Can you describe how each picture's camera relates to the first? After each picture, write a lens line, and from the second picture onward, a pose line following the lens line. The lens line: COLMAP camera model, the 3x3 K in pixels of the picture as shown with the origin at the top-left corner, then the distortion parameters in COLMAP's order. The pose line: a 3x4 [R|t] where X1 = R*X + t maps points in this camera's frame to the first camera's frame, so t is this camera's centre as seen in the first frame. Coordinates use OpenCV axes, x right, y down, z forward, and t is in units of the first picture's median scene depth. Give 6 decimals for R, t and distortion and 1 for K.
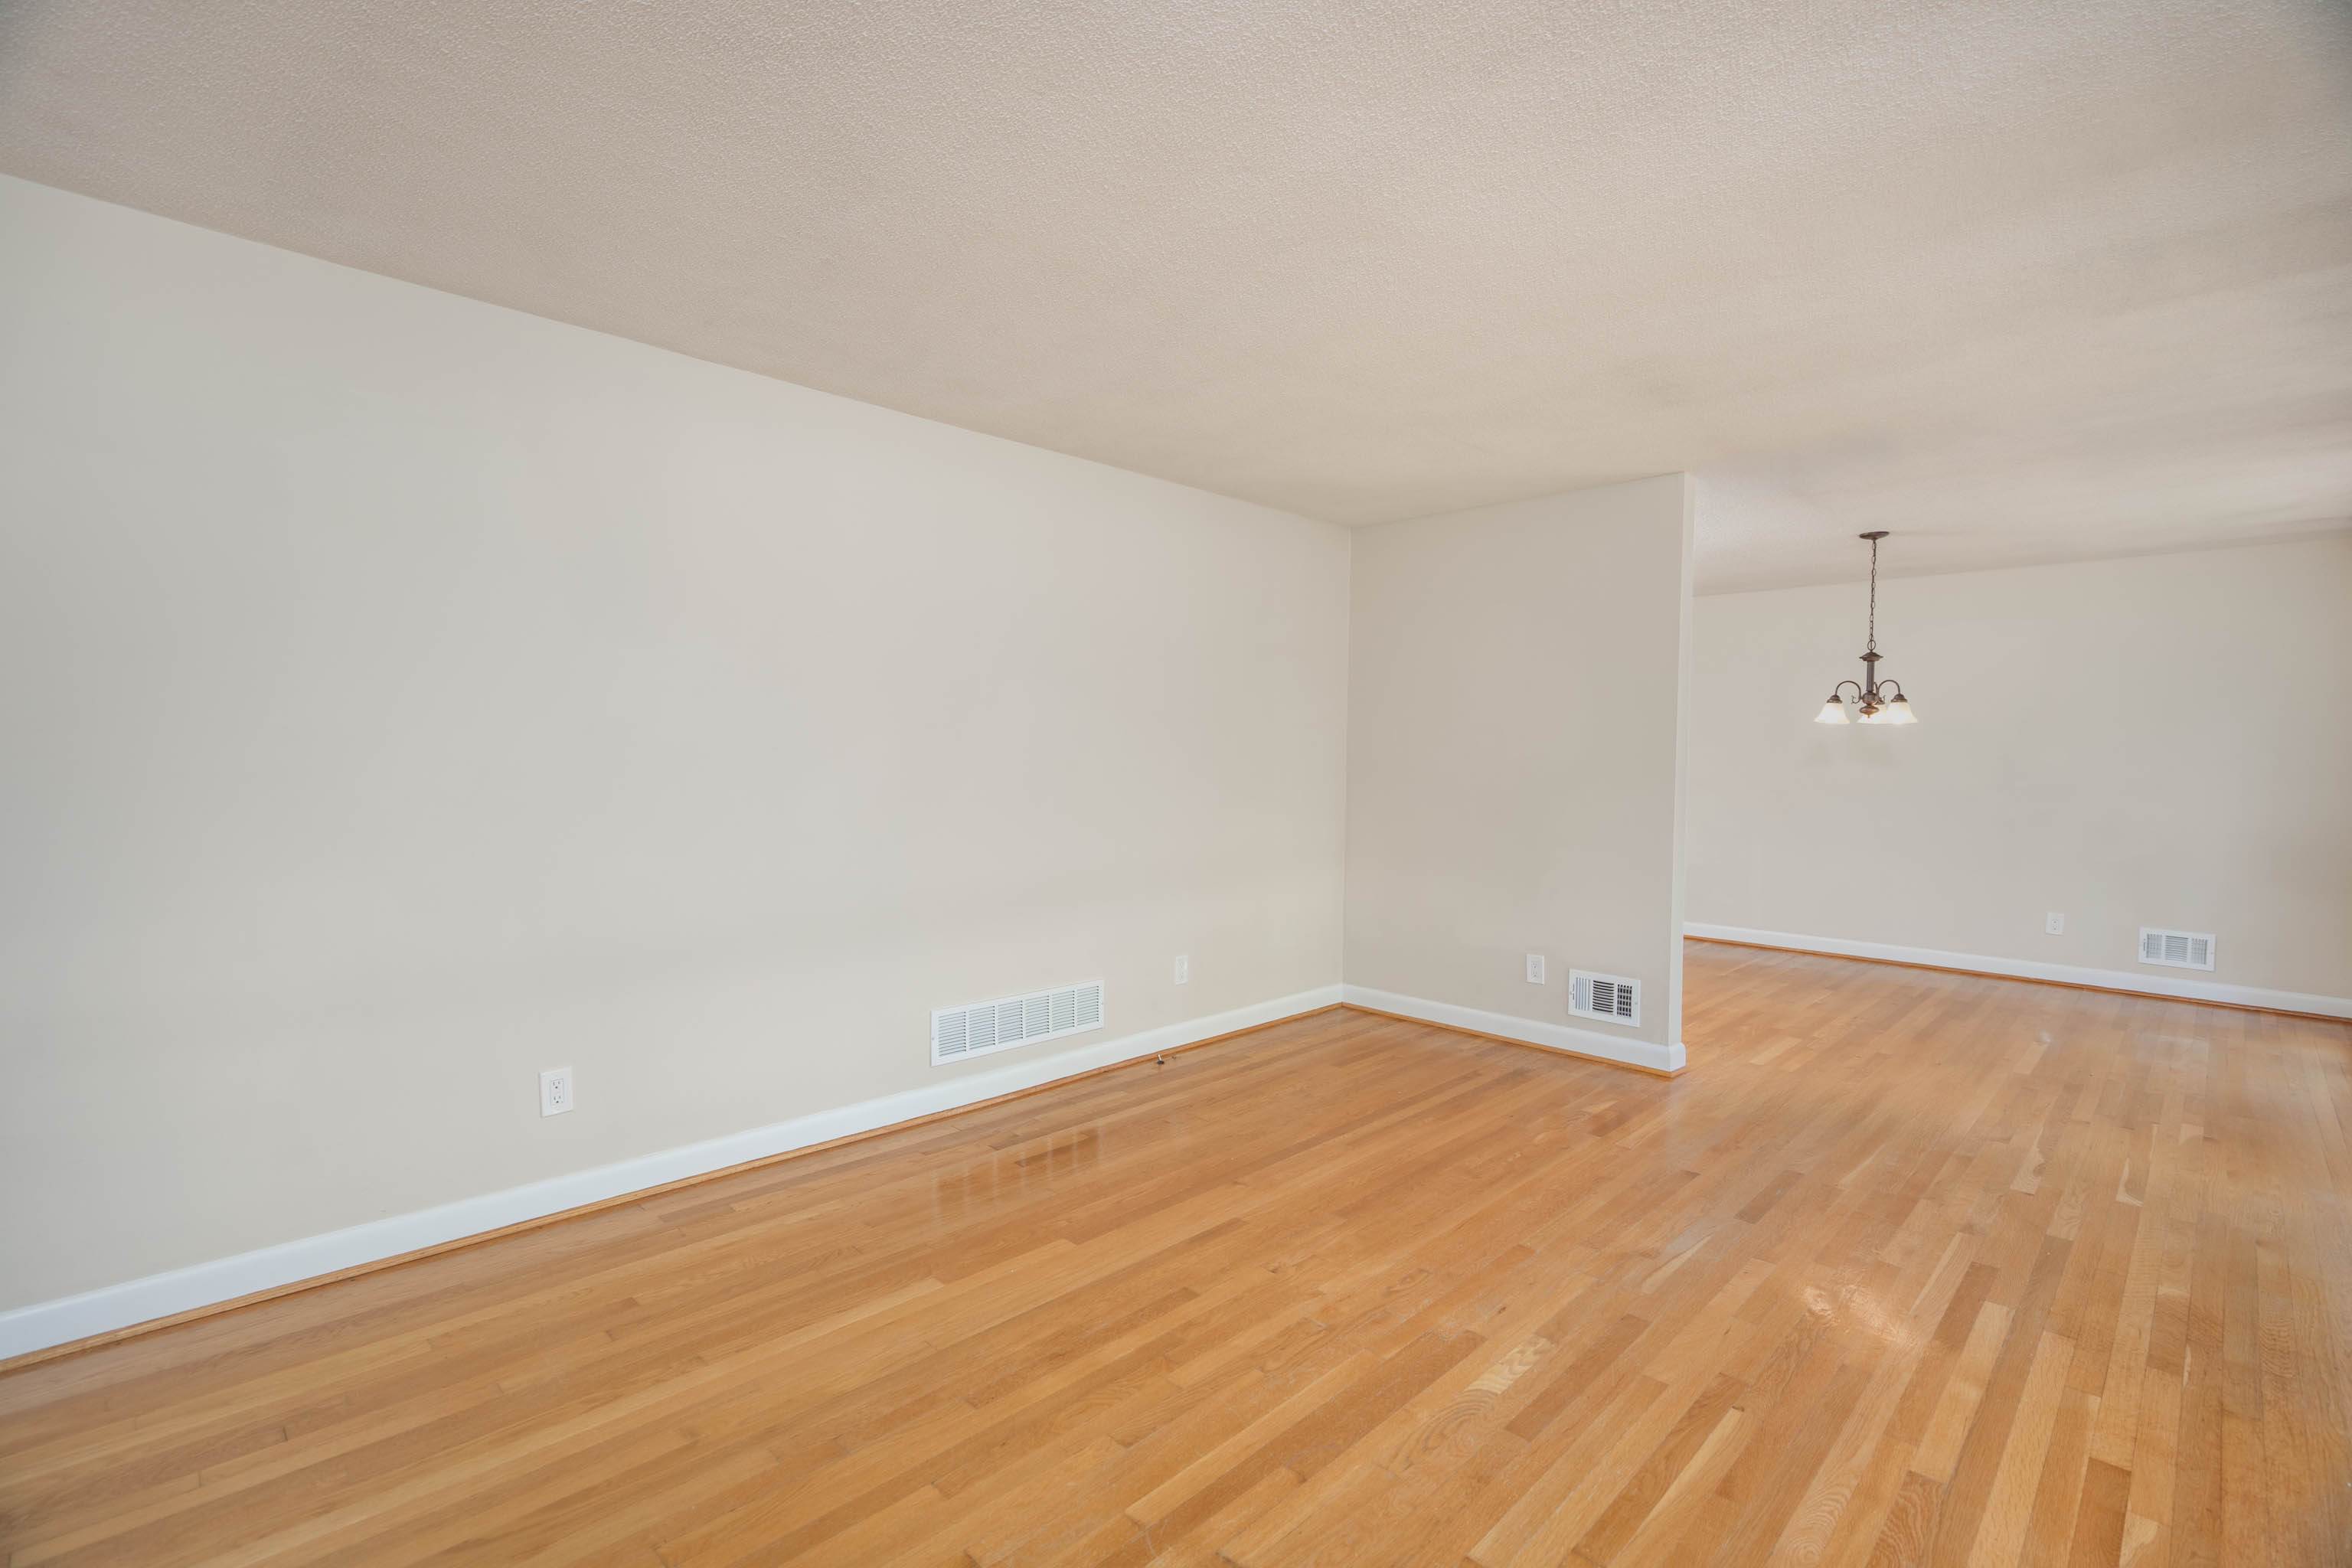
lens RADIAL K [[1051.4, 0, 1176.0], [0, 1051.4, 784.0], [0, 0, 1]] dist [0.010406, 0.000132]
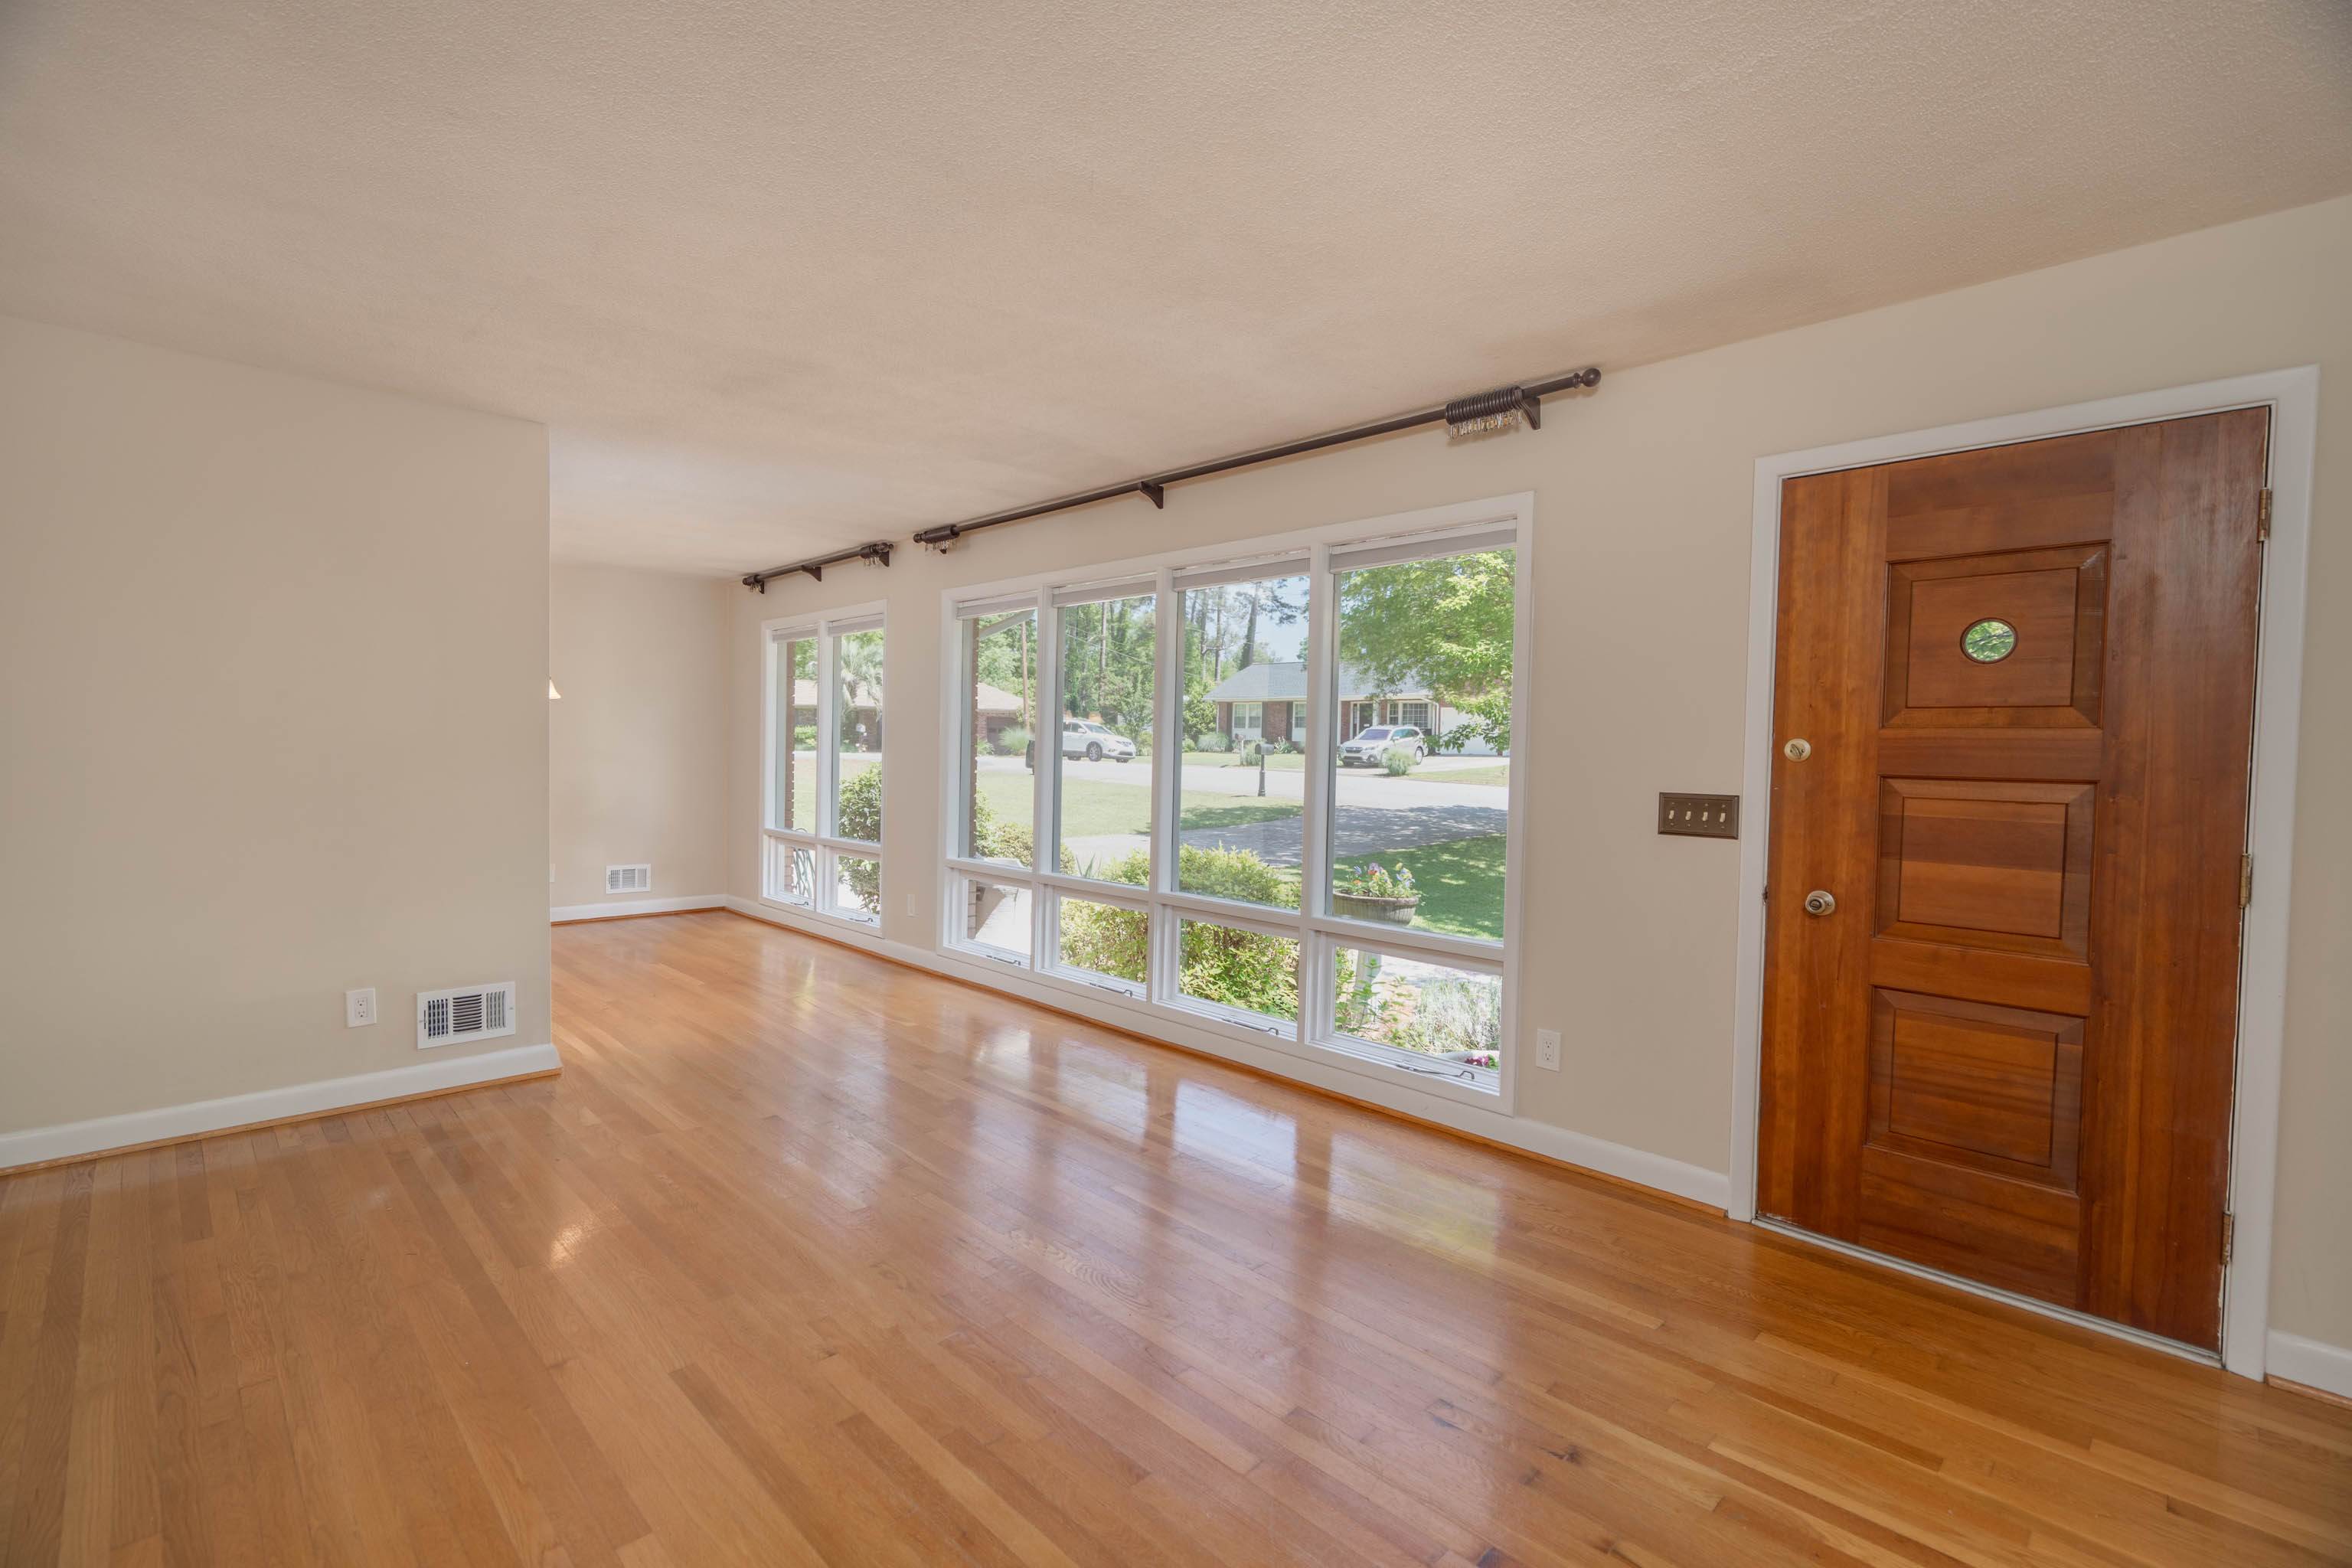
lens RADIAL K [[1029.6, 0, 1176.0], [0, 1029.6, 784.0], [0, 0, 1]] dist [-0.000448, -0.000084]
pose [[0.018816, -0.046299, 0.998750, -0.411042], [0.012517, 0.998860, 0.046068, -0.014408], [-0.999745, 0.011635, 0.019374, 0.415063]]
